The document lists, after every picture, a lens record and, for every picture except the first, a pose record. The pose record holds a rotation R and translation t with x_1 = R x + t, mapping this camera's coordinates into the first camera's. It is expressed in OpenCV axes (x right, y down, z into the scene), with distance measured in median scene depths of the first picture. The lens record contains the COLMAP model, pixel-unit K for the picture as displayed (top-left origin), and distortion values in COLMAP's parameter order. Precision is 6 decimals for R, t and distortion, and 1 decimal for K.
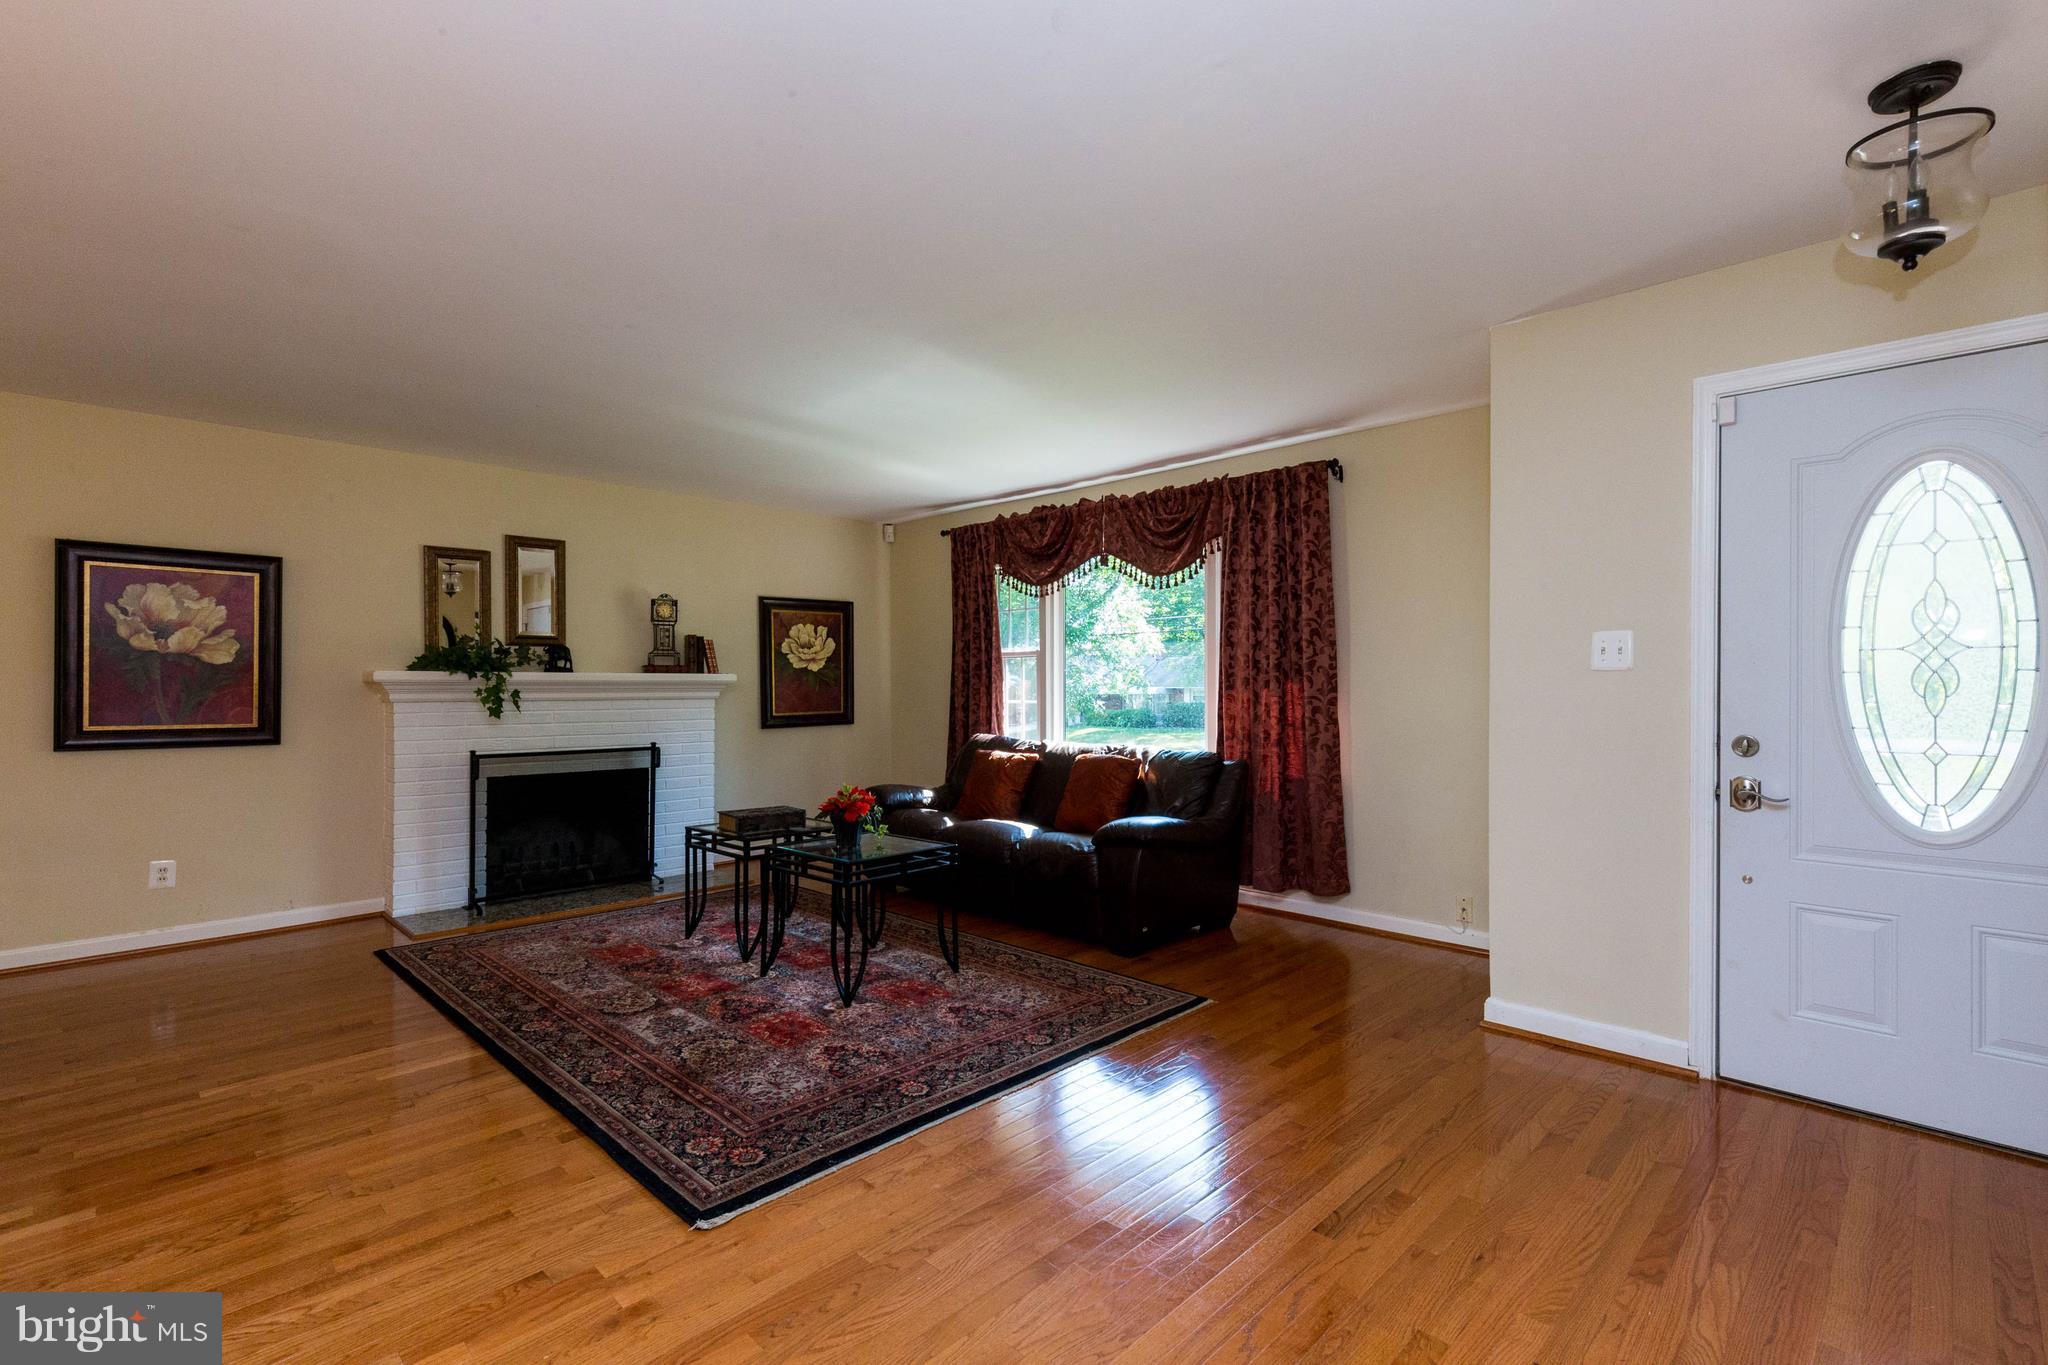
lens RADIAL K [[914.9, 0, 1024.0], [0, 914.9, 682.5], [0, 0, 1]] dist [0.000414, 0.000260]
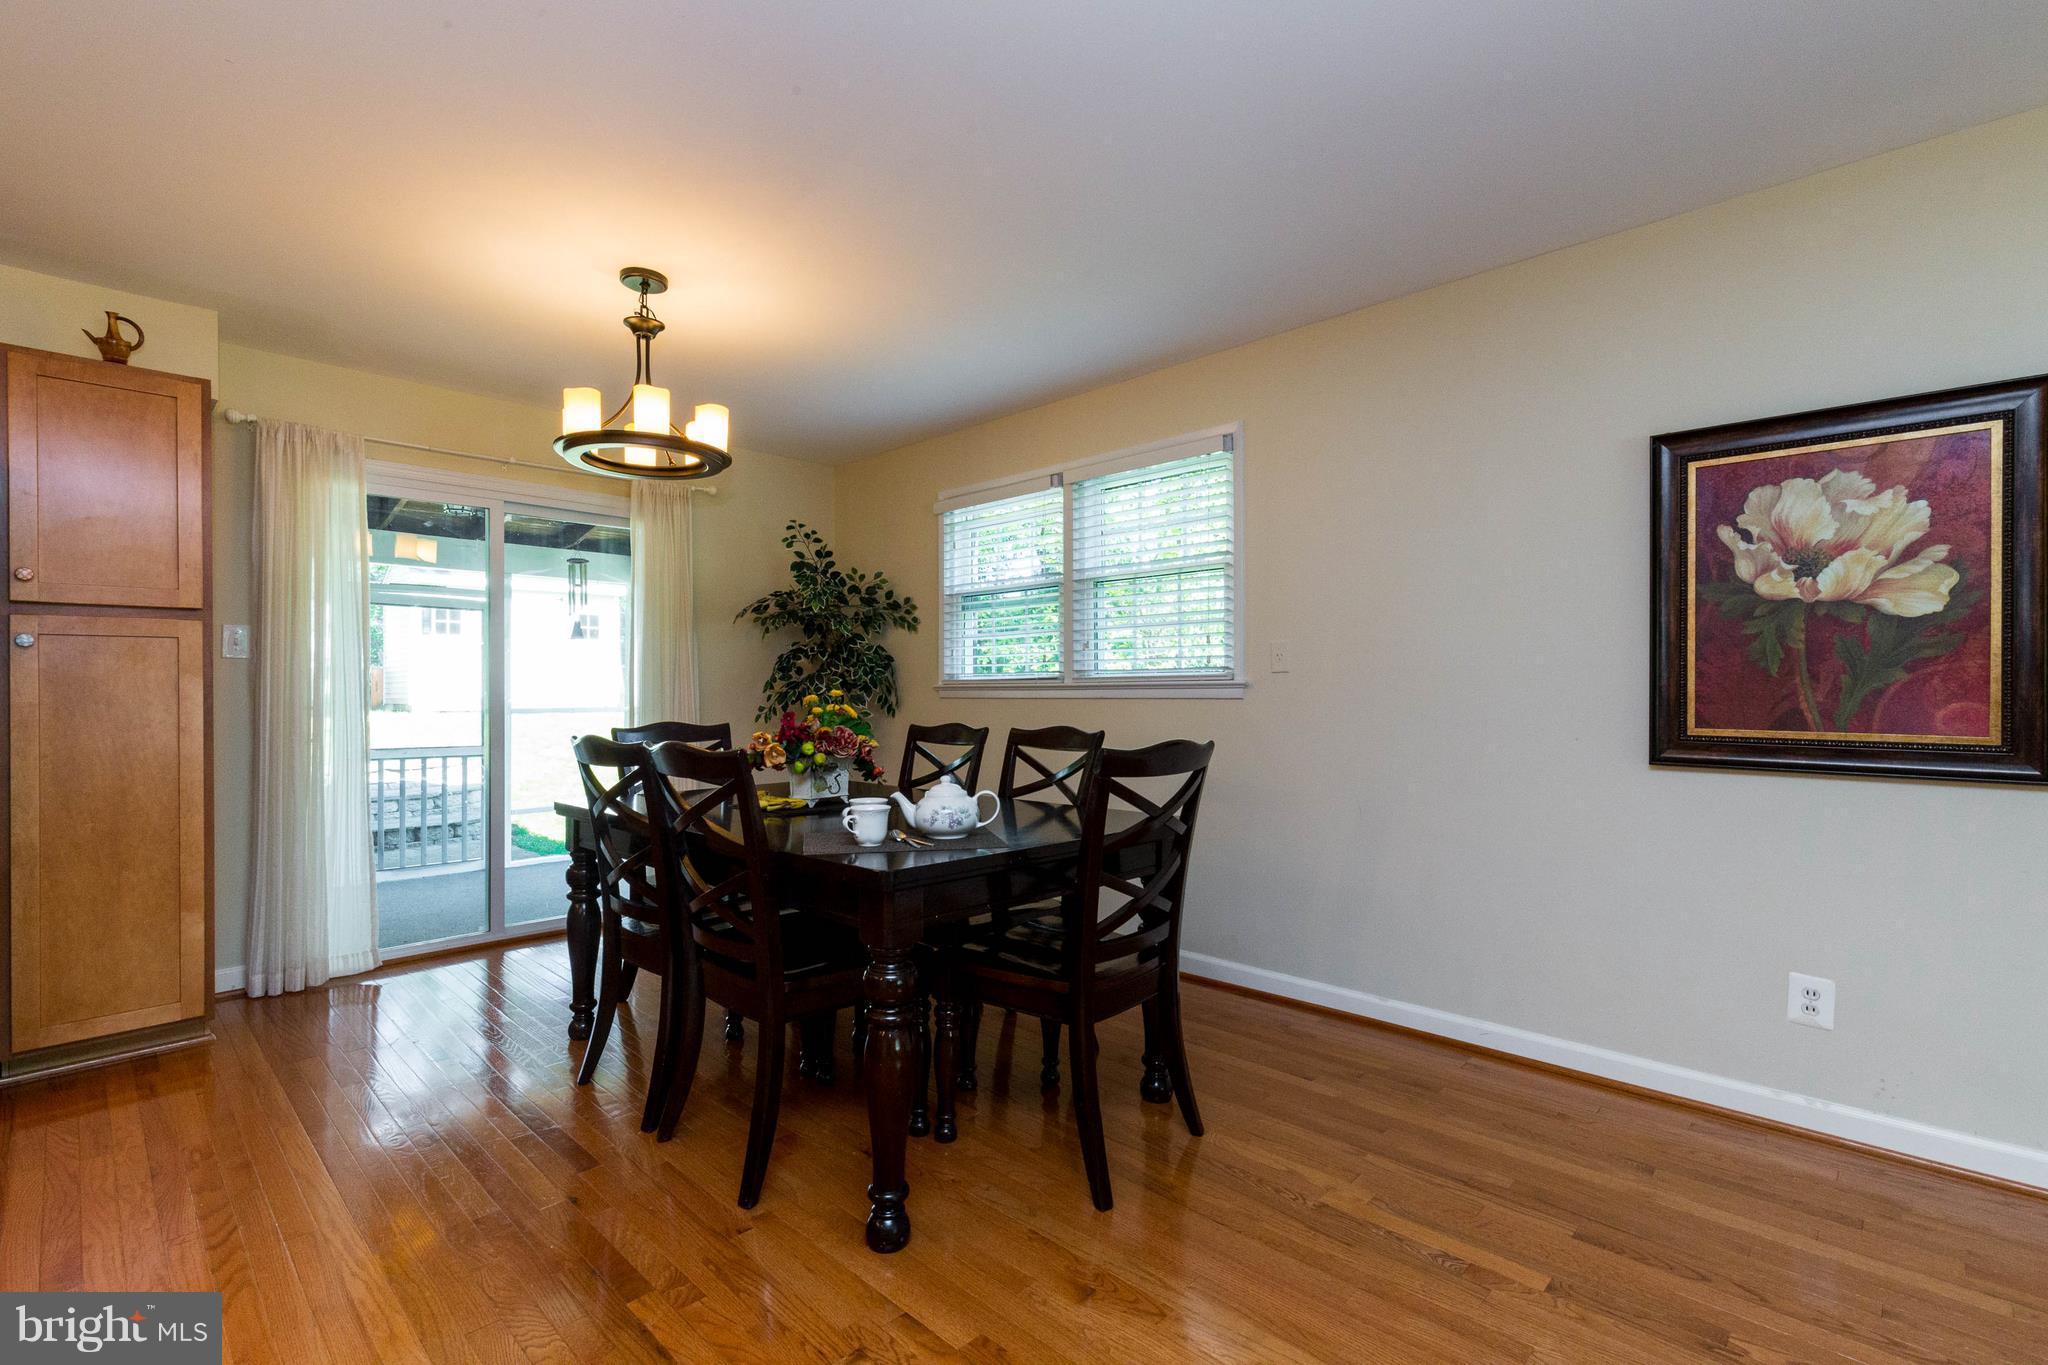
lens RADIAL K [[932.3, 0, 1023.7], [0, 932.3, 688.8], [0, 0, 1]] dist [0.003032, 0.000730]
pose [[0.002424, -0.000983, -0.999997, -0.357247], [0.005553, 0.999984, -0.000969, 0.017477], [0.999982, -0.005550, 0.002429, 0.497619]]
